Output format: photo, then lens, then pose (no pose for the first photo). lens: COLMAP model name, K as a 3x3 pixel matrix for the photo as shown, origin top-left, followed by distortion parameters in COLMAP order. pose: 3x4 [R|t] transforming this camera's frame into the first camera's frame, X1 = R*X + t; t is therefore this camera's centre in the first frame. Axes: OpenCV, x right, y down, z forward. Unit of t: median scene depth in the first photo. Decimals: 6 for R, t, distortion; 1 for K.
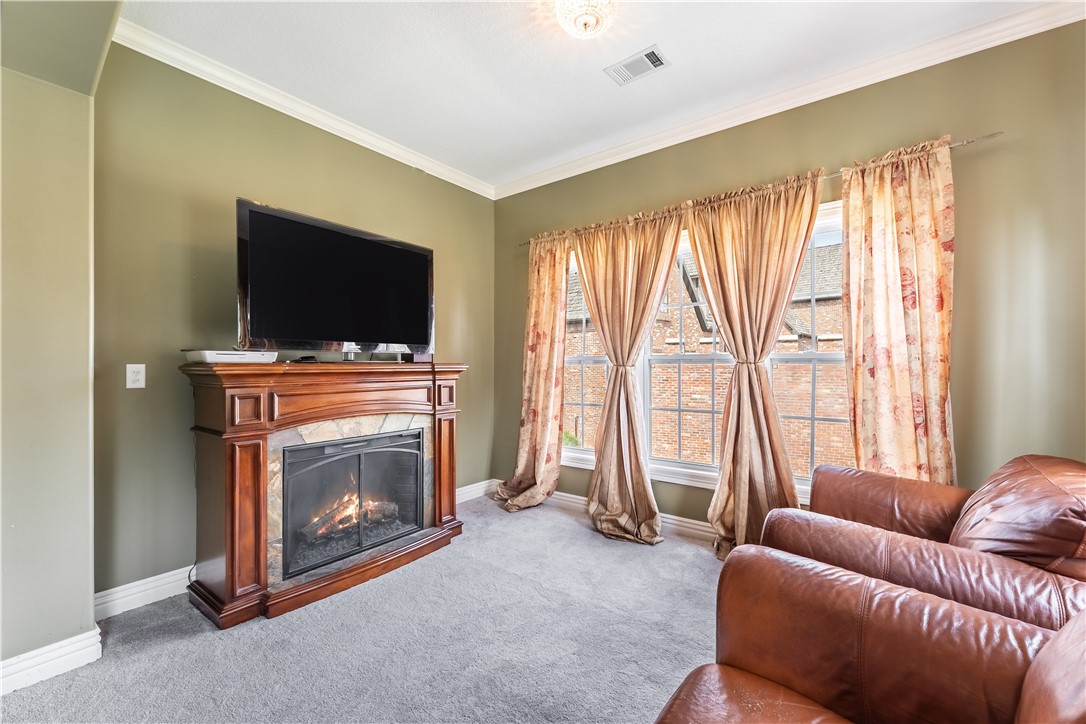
lens RADIAL K [[450.3, 0, 541.8], [0, 450.3, 371.4], [0, 0, 1]] dist [0.002767, -0.000130]
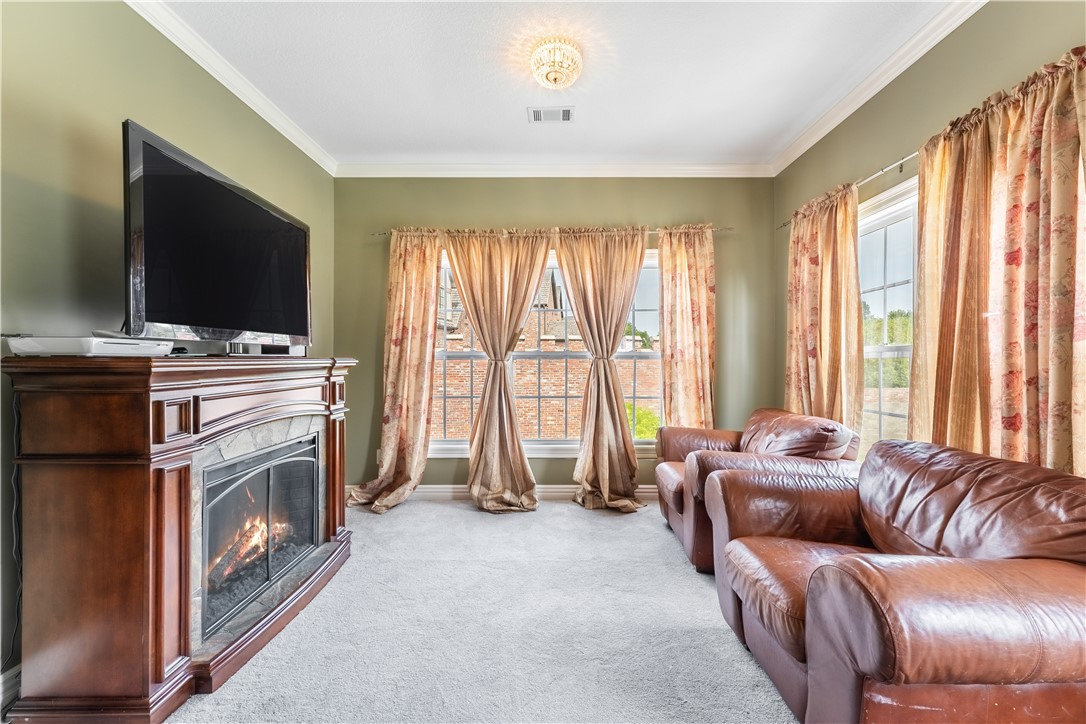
lens RADIAL K [[450.7, 0, 539.3], [0, 450.7, 367.0], [0, 0, 1]] dist [0.001883, -0.000090]
pose [[0.795648, -0.007891, 0.605707, -0.449134], [0.006397, 0.999969, 0.004624, -0.000679], [-0.605725, 0.000196, 0.795674, 0.040912]]
